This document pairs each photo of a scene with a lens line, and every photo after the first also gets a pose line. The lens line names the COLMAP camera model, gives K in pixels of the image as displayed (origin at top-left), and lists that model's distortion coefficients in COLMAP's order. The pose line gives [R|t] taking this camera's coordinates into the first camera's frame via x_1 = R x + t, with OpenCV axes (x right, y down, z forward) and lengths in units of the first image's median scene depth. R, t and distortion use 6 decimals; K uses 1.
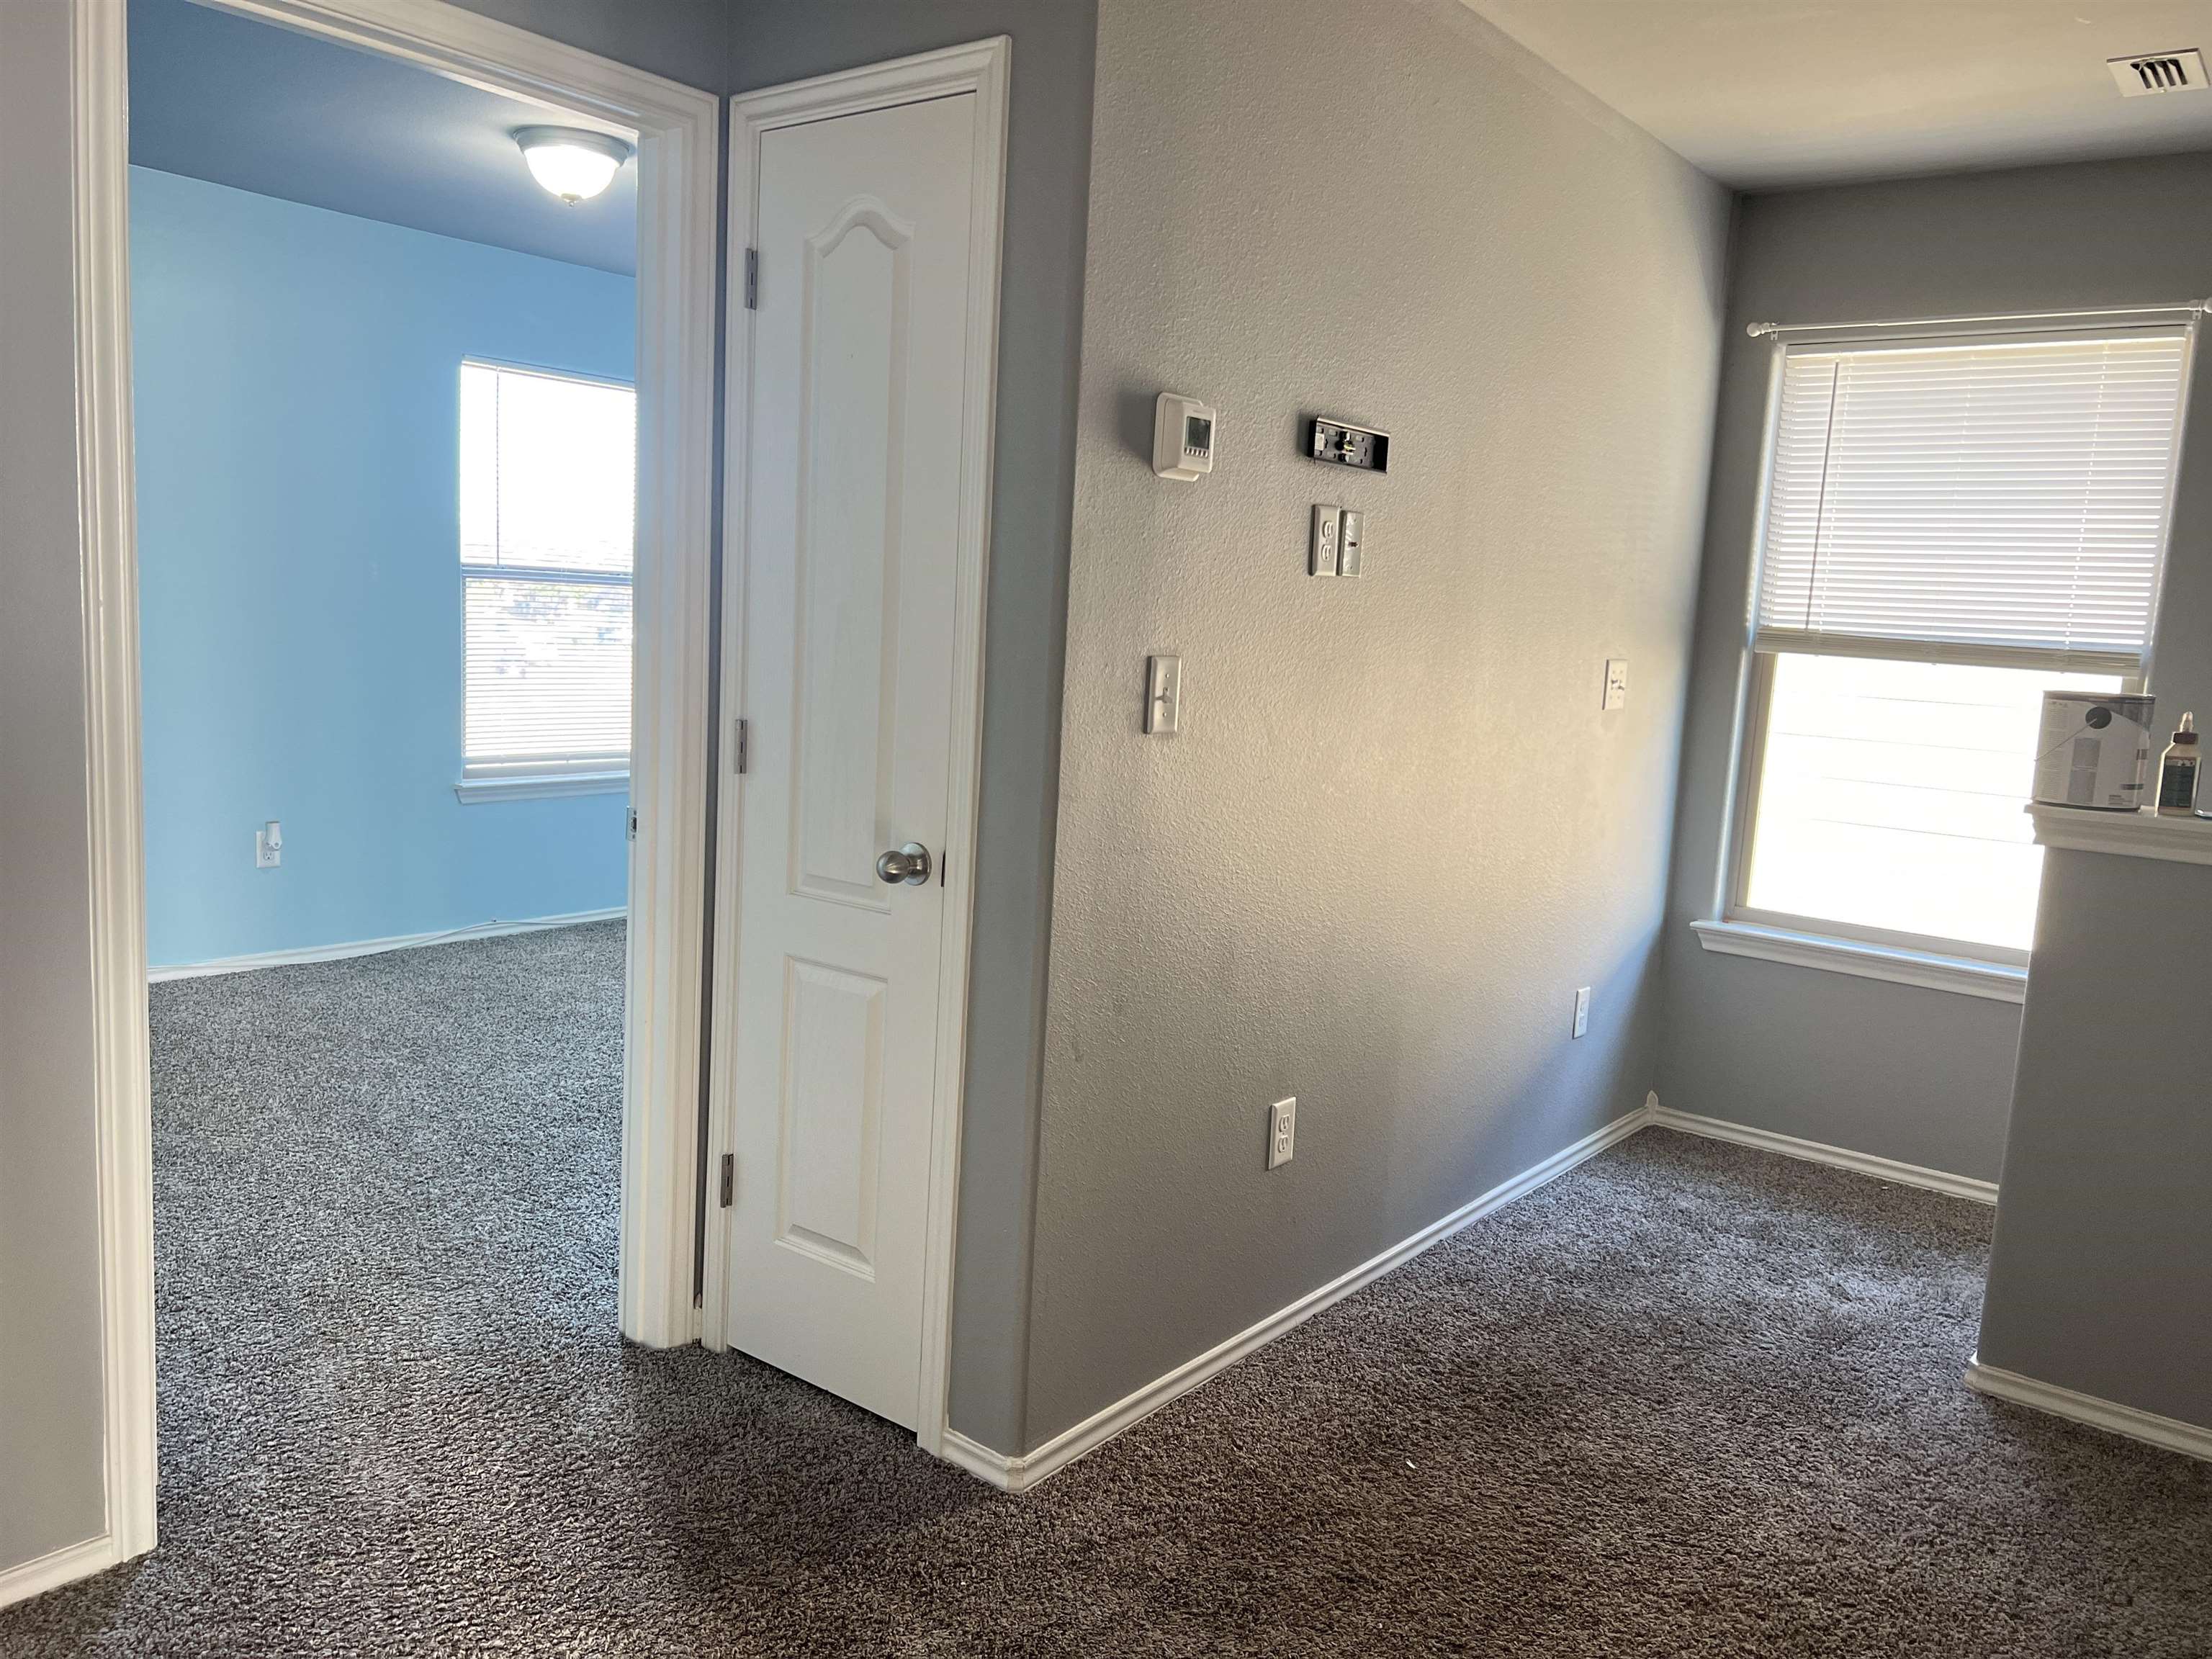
lens RADIAL K [[1665.6, 0, 1099.7], [0, 1665.6, 822.5], [0, 0, 1]] dist [-0.010453, -0.005092]
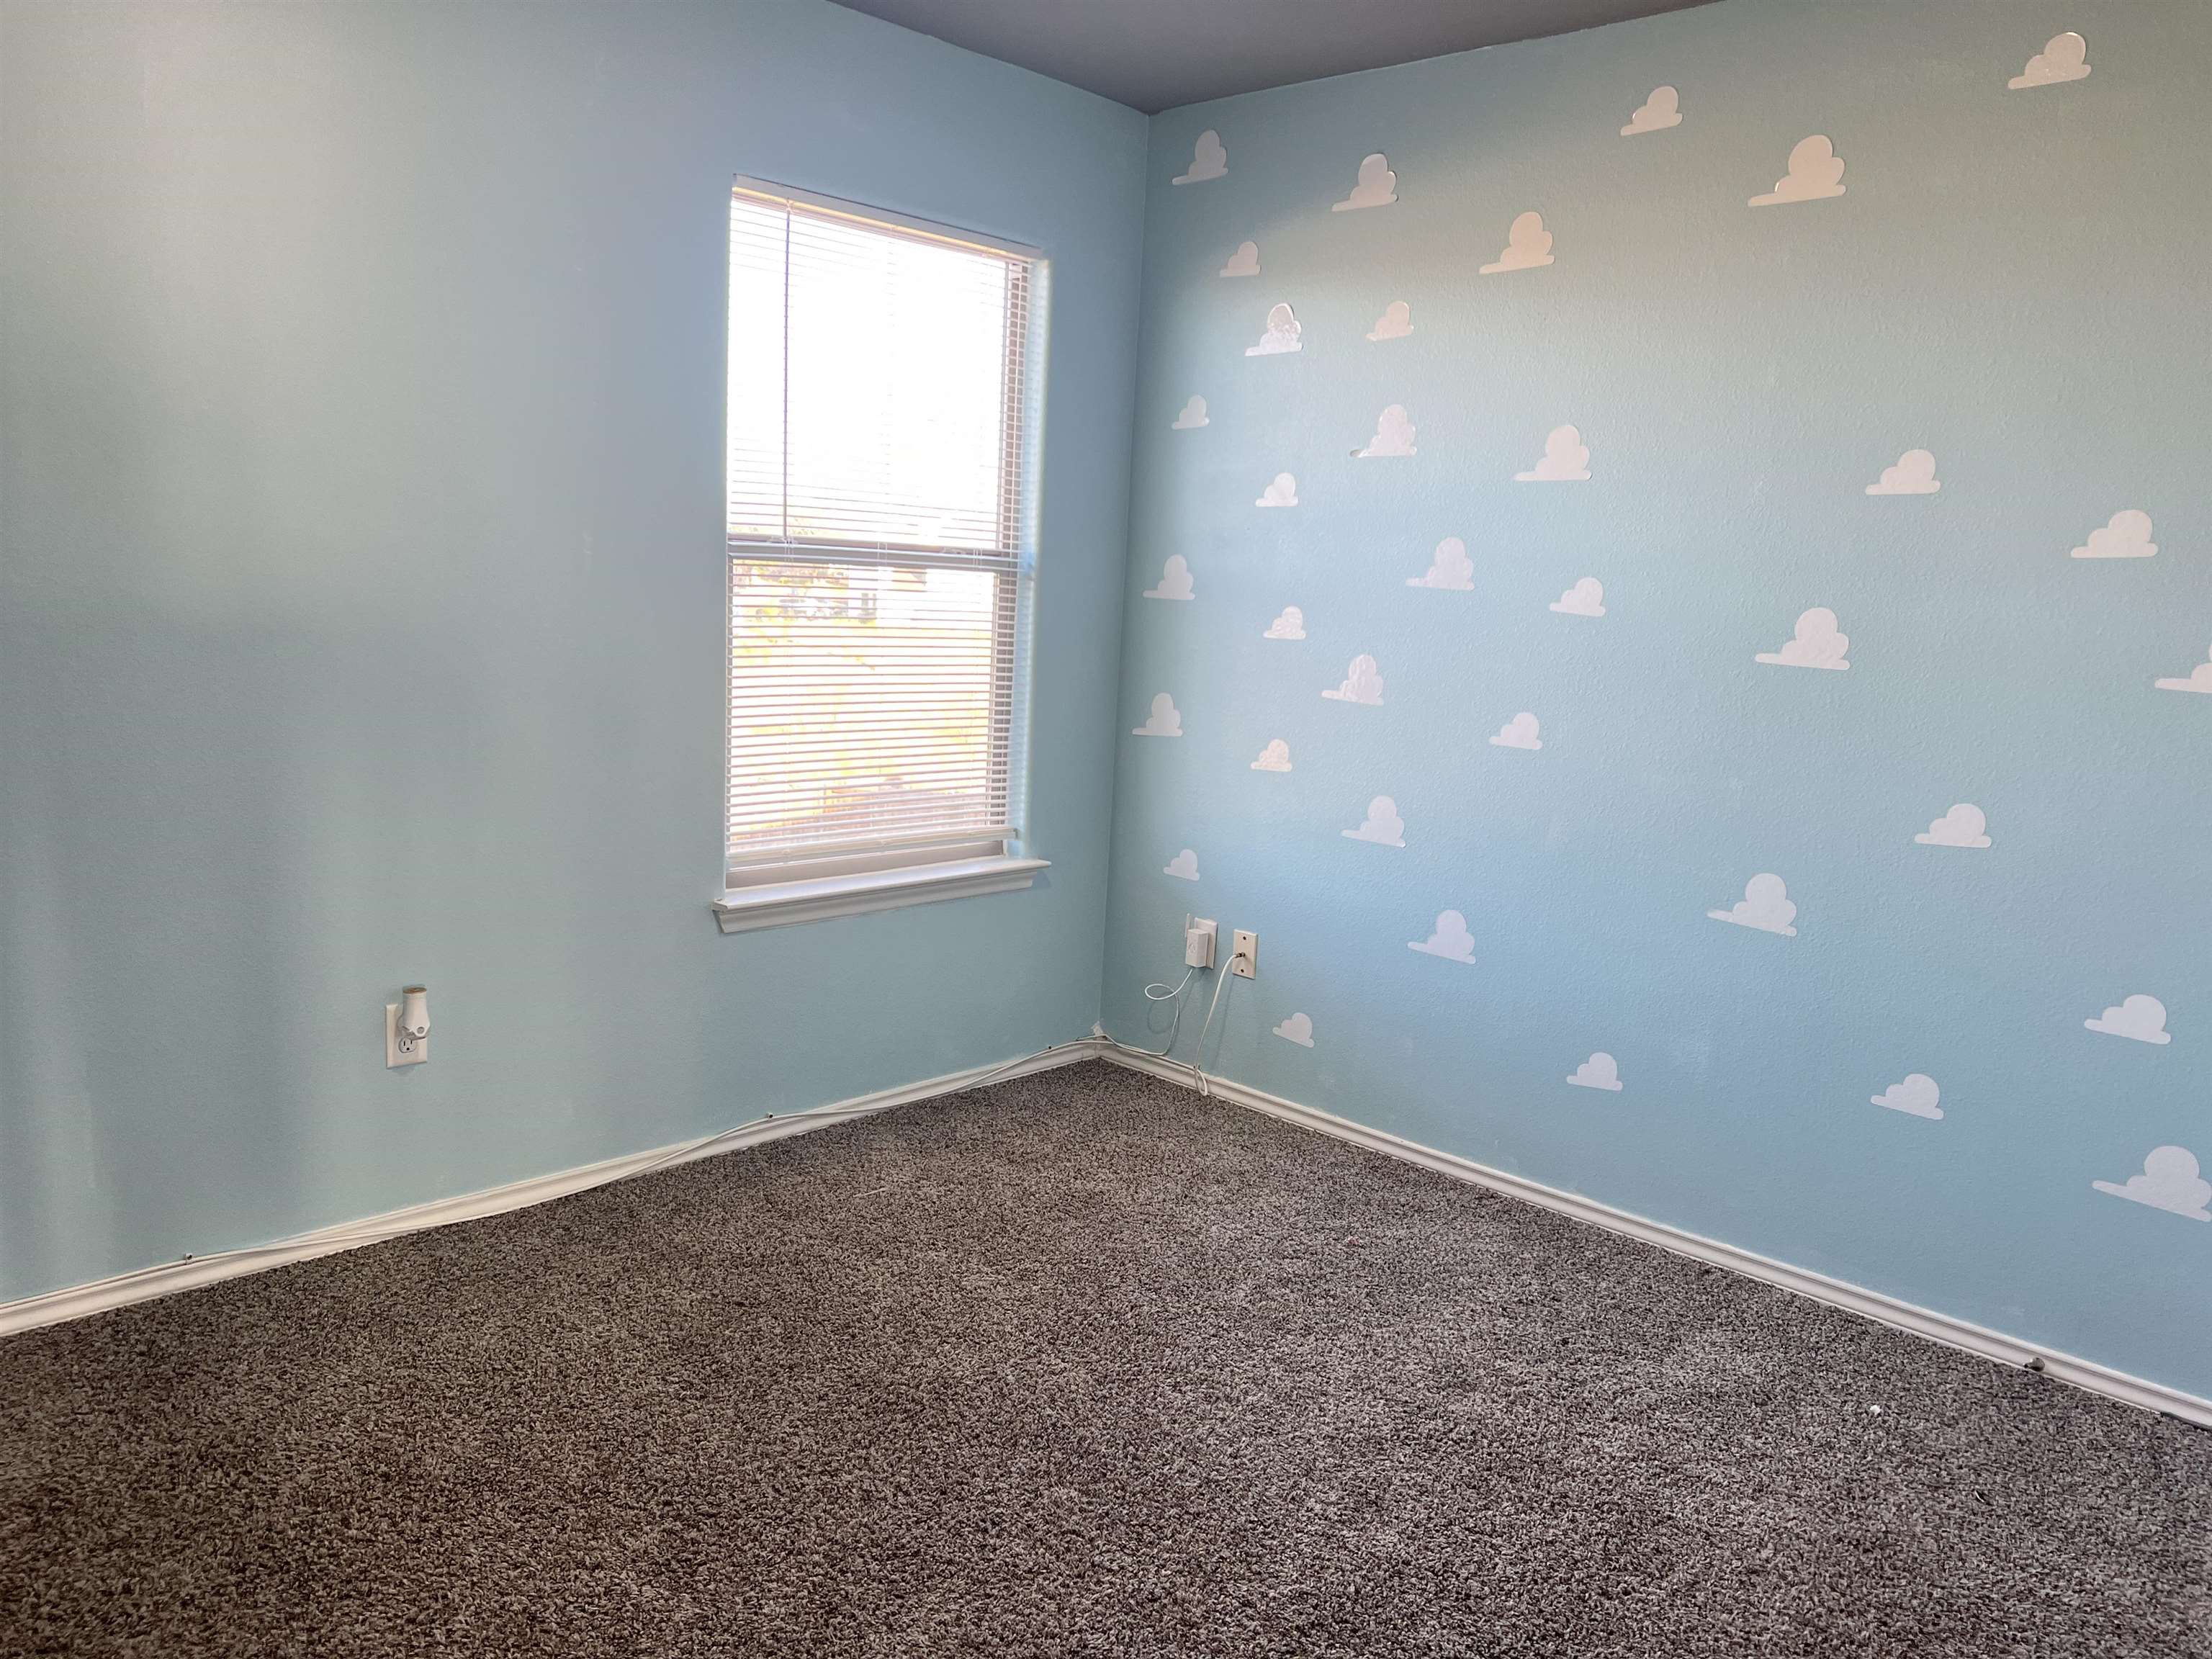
lens RADIAL K [[1665.6, 0, 1112.4], [0, 1665.6, 836.1], [0, 0, 1]] dist [-0.010453, -0.005092]
pose [[0.995329, 0.019251, -0.094599, -0.187239], [-0.017049, 0.999566, 0.024023, -0.063850], [0.095020, -0.022298, 0.995226, 0.413313]]
